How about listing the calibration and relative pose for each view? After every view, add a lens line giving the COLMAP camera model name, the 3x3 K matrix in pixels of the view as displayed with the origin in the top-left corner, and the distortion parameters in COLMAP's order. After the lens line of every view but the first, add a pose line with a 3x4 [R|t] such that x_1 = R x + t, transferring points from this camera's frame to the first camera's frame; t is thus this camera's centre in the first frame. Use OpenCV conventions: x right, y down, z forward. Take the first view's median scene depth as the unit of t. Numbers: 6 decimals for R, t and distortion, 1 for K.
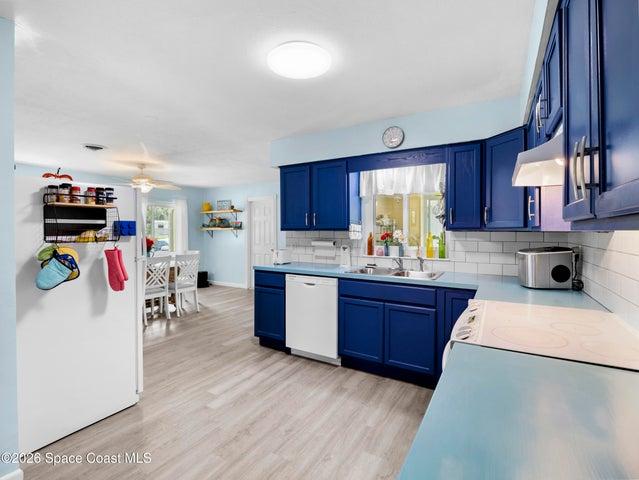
lens RADIAL K [[308.9, 0, 322.8], [0, 308.9, 235.4], [0, 0, 1]] dist [-0.009682, -0.003060]
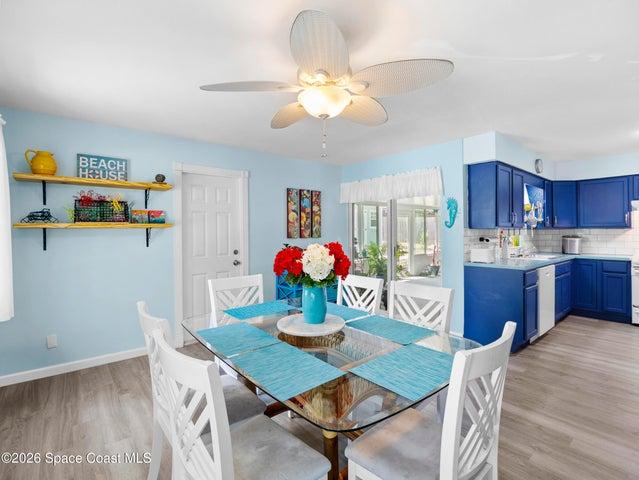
lens RADIAL K [[308.9, 0, 321.8], [0, 308.9, 233.3], [0, 0, 1]] dist [-0.009682, -0.003060]
pose [[0.341247, -0.009119, 0.939930, -1.527055], [0.019220, 0.999812, 0.002722, -0.016771], [-0.939777, 0.017137, 0.341358, 1.489752]]
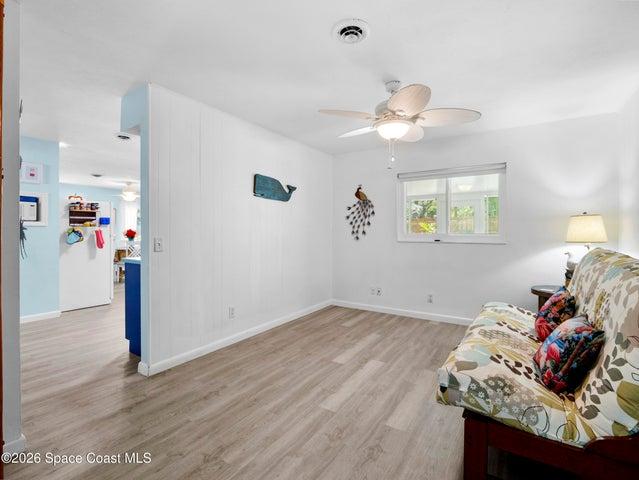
lens RADIAL K [[308.9, 0, 319.5], [0, 308.9, 233.2], [0, 0, 1]] dist [-0.009682, -0.003060]
pose [[0.998885, 0.001542, -0.047192, 0.746946], [-0.001862, 0.999976, -0.006733, 0.057245], [0.047180, 0.006814, 0.998863, -0.840634]]
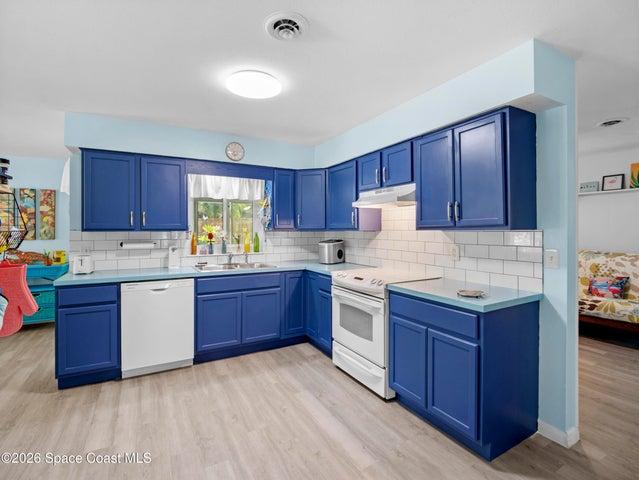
lens RADIAL K [[308.9, 0, 317.6], [0, 308.9, 233.5], [0, 0, 1]] dist [-0.009682, -0.003060]
pose [[0.504664, -0.009618, 0.863262, -0.617792], [0.015784, 0.999874, 0.001913, -0.002820], [-0.863171, 0.012660, 0.504752, 0.137072]]
